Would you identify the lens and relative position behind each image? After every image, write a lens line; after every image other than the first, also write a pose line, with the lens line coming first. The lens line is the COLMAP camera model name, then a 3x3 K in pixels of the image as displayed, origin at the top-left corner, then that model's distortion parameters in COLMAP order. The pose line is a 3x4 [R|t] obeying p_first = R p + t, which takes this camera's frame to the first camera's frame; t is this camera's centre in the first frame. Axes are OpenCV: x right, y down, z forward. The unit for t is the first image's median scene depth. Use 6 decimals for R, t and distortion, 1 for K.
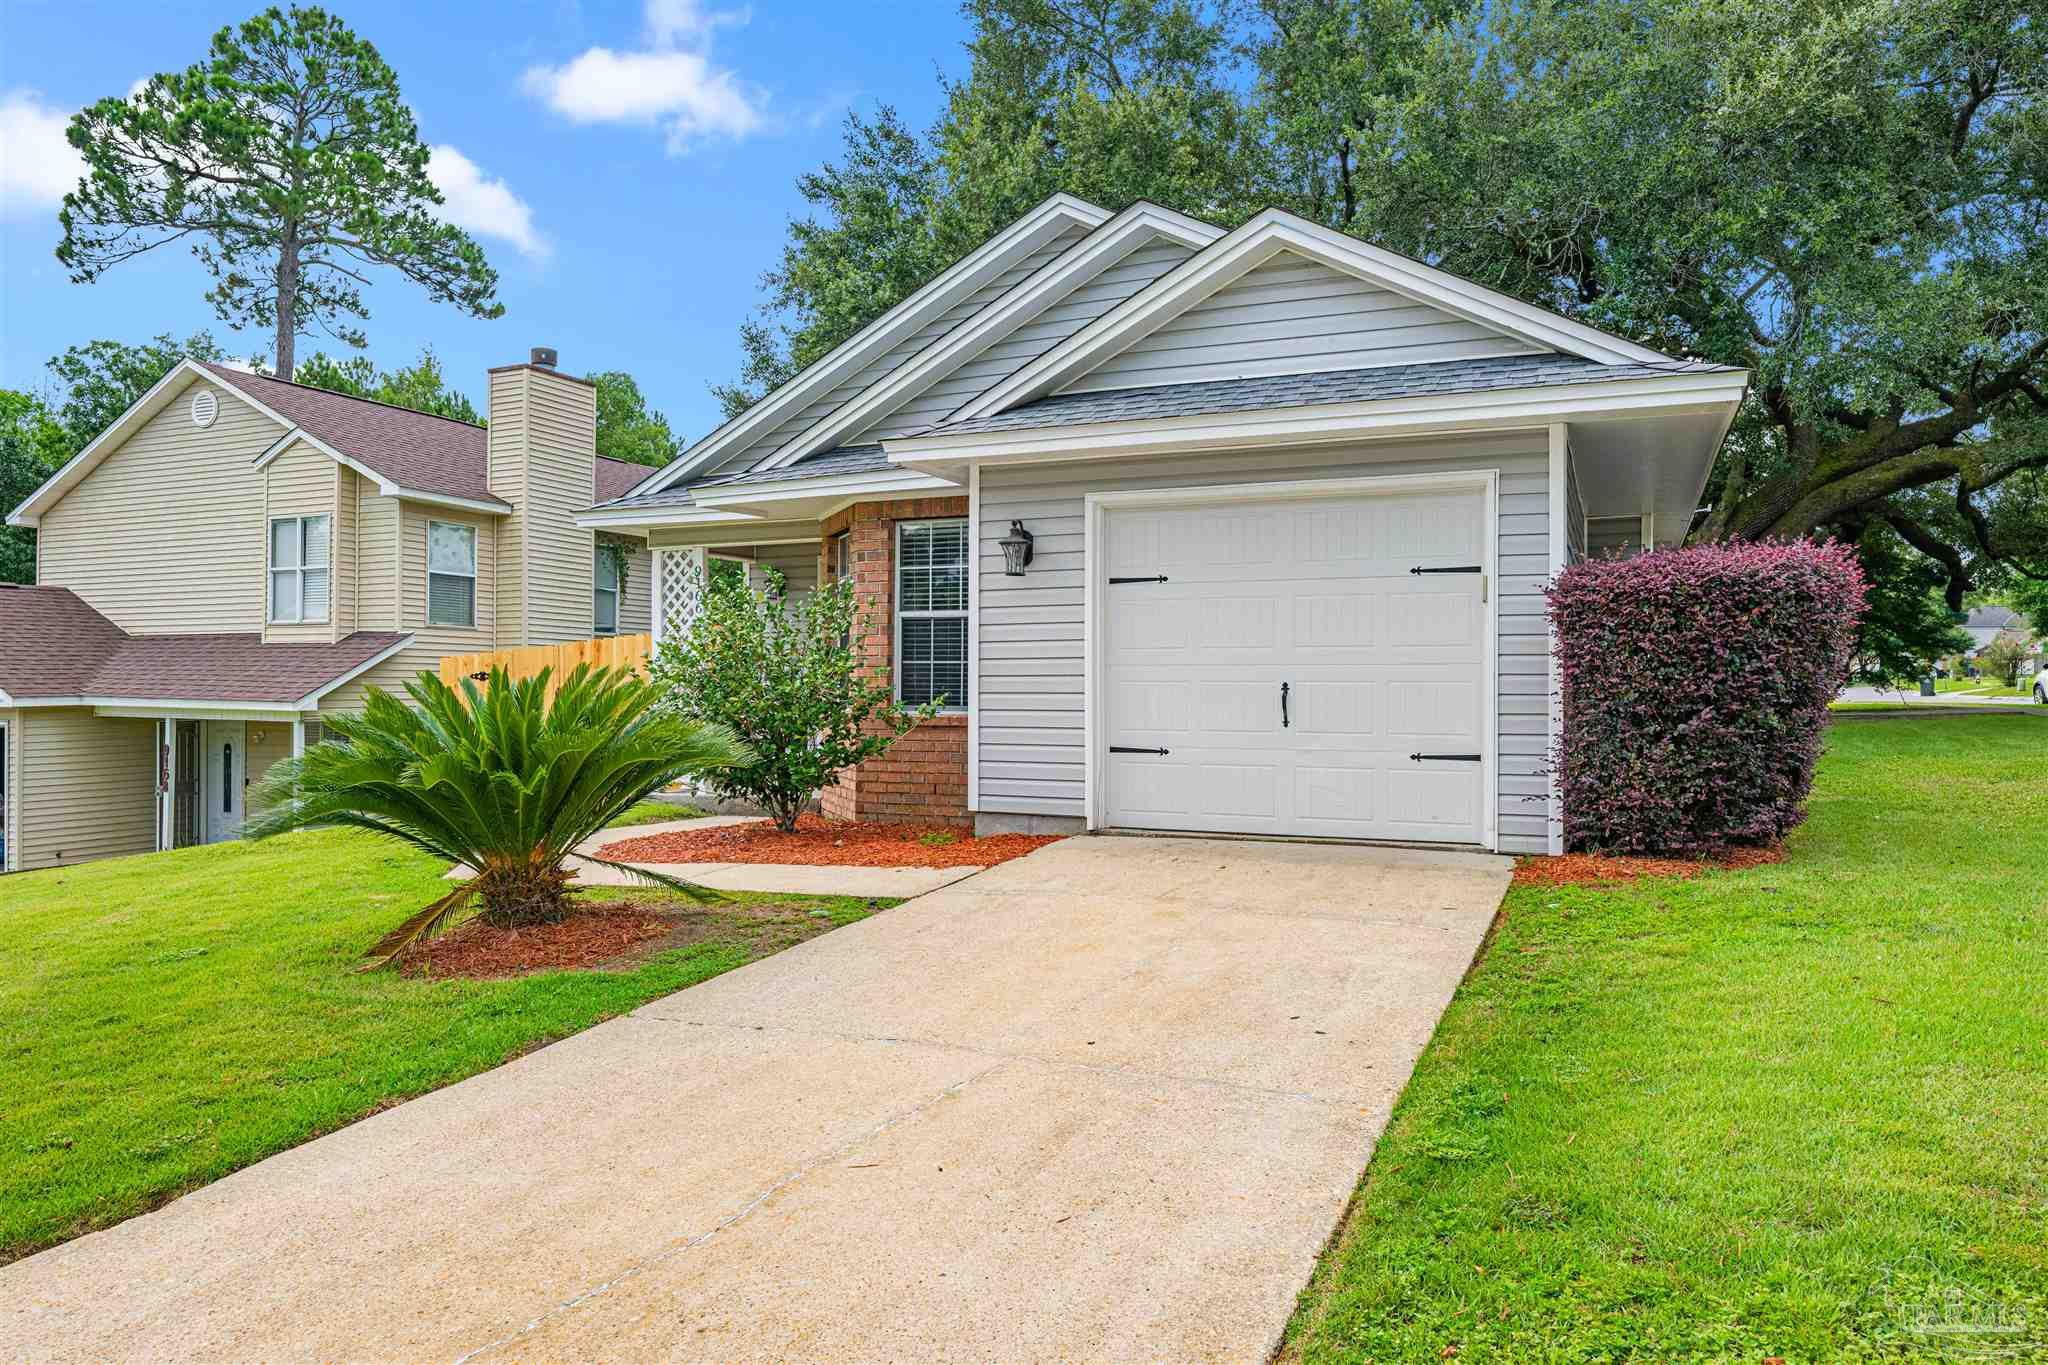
lens RADIAL K [[1381.9, 0, 1027.1], [0, 1381.9, 688.8], [0, 0, 1]] dist [0.003185, 0.001045]
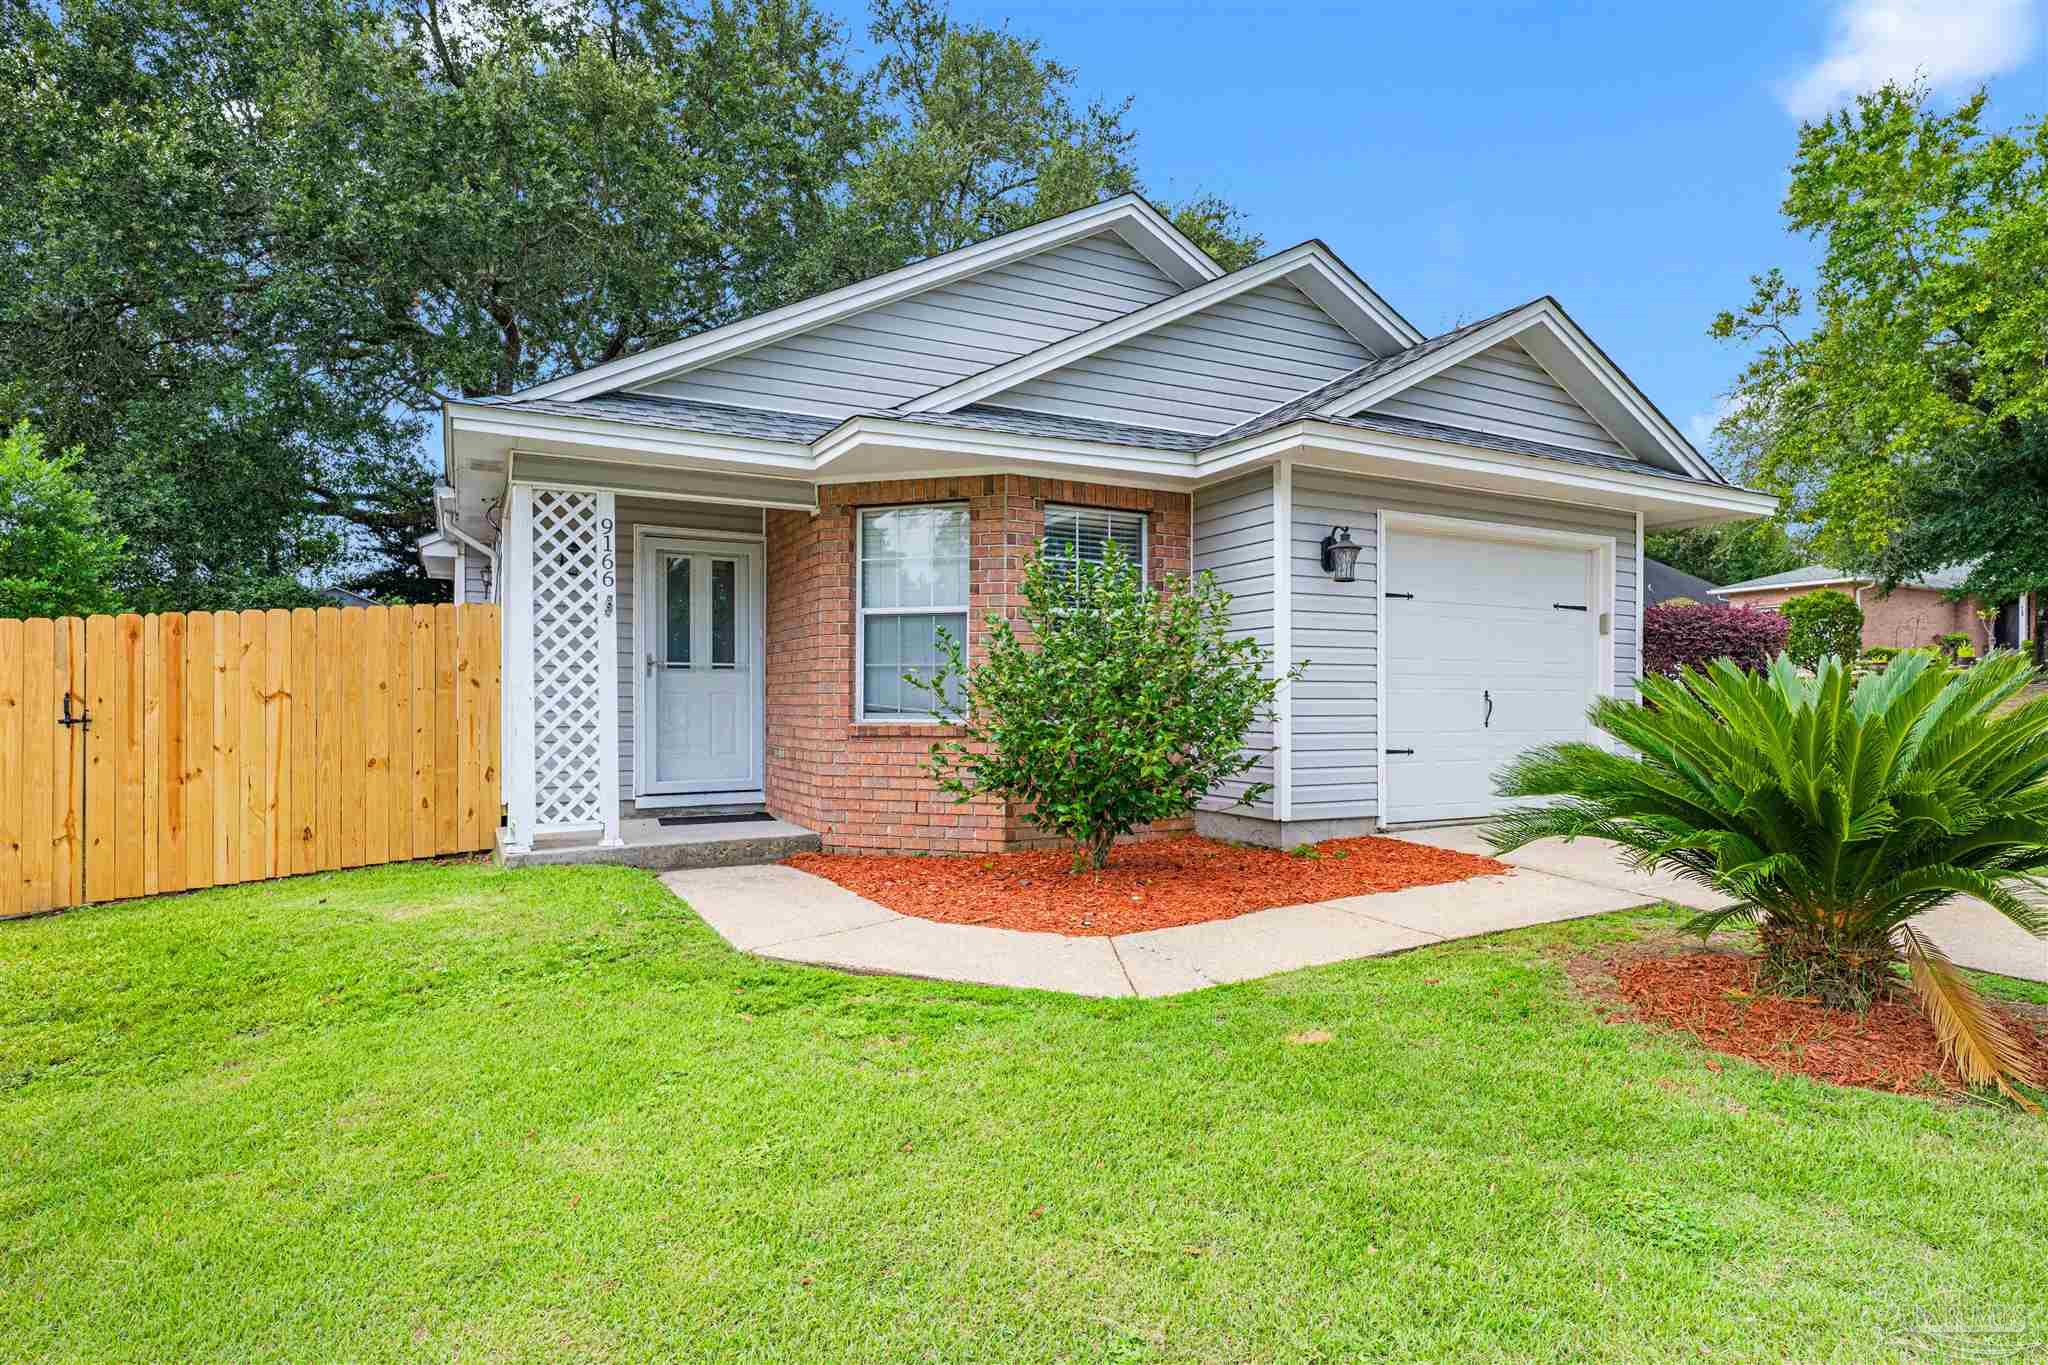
lens RADIAL K [[1107.5, 0, 1062.2], [0, 1107.5, 706.6], [0, 0, 1]] dist [-0.000673, 0.000874]
pose [[0.616216, -0.000517, 0.787577, -0.685219], [-0.002648, 0.999993, 0.002729, 0.005460], [-0.787572, -0.003767, 0.616211, 0.599537]]
